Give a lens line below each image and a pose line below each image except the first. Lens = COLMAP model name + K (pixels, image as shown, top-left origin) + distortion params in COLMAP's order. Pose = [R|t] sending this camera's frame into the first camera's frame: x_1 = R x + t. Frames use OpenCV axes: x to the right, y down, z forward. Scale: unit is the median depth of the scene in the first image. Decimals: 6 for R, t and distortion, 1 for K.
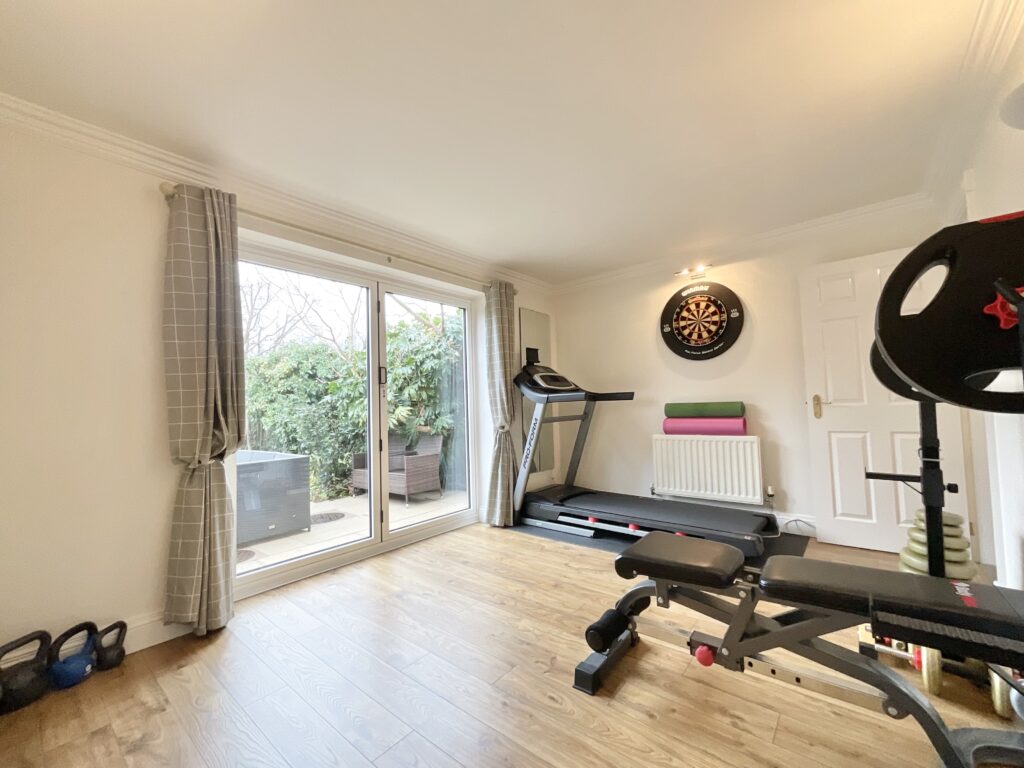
lens RADIAL K [[421.9, 0, 496.6], [0, 421.9, 387.8], [0, 0, 1]] dist [0.010534, -0.000066]
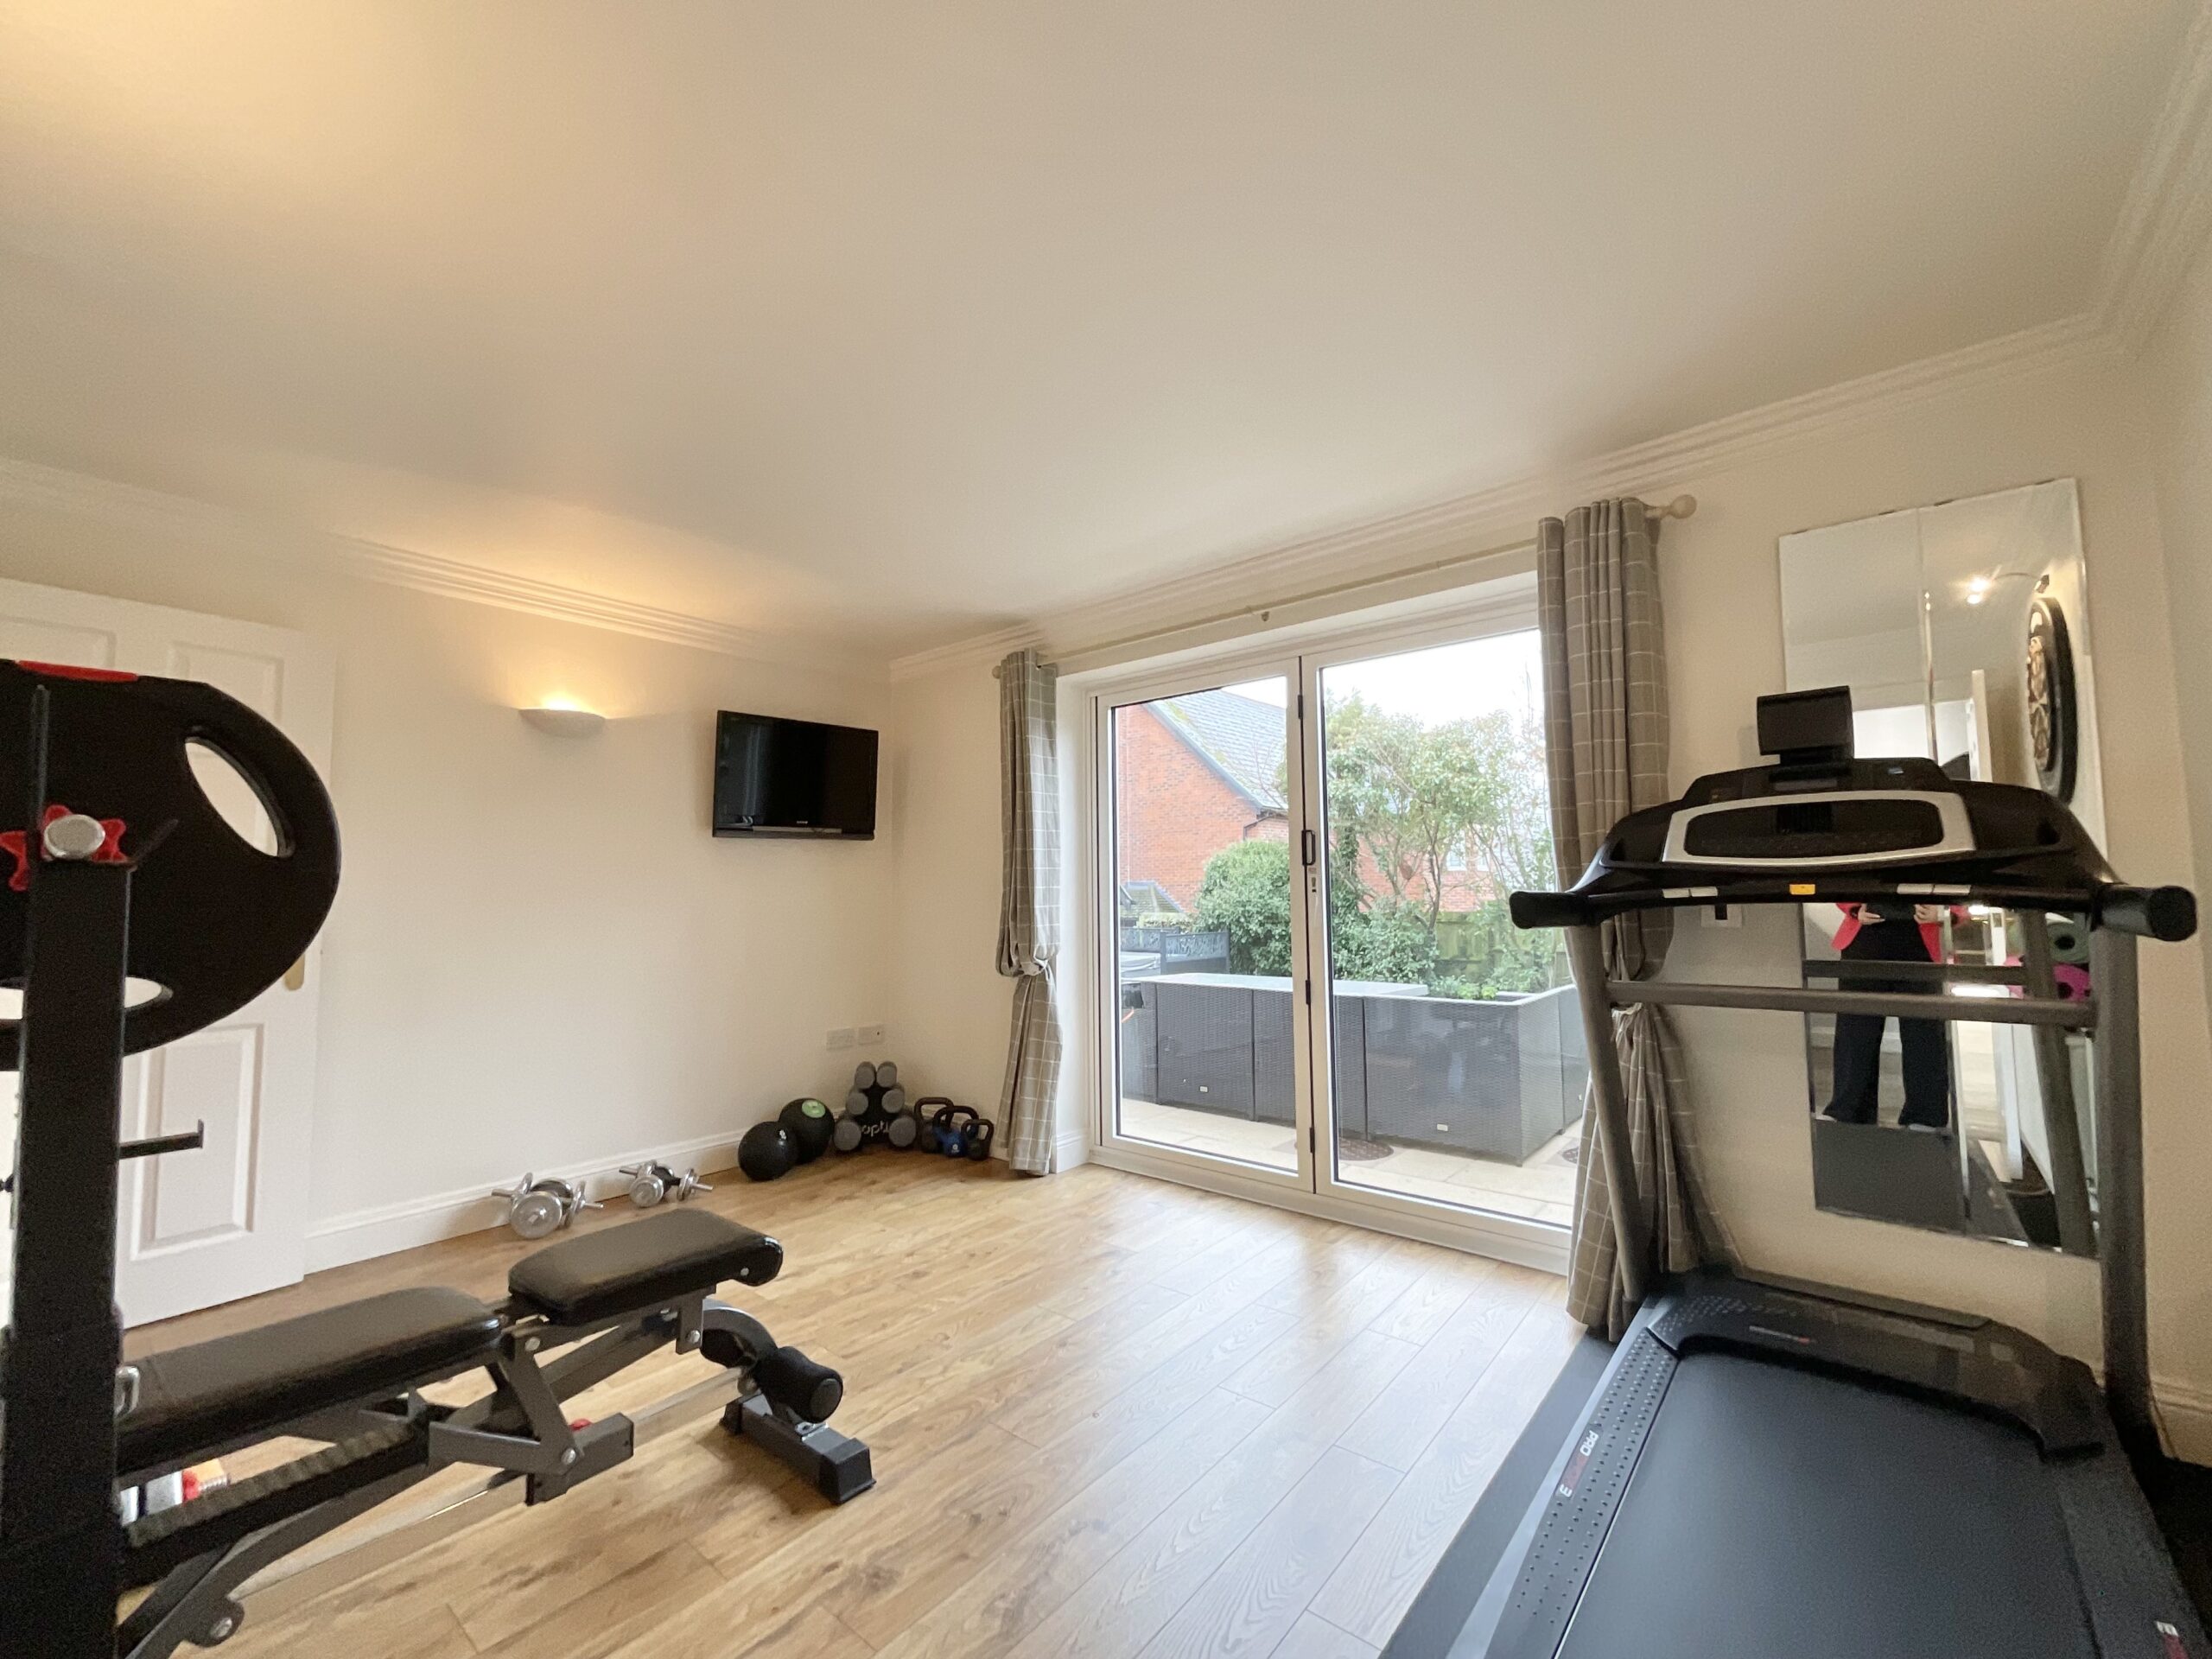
lens RADIAL K [[890.6, 0, 1116.9], [0, 890.6, 826.9], [0, 0, 1]] dist [-0.000141, -0.000070]
pose [[0.029220, -0.046770, -0.998478, 0.860687], [0.053471, 0.997548, -0.045161, -0.021451], [0.998142, -0.052070, 0.031649, 0.870700]]
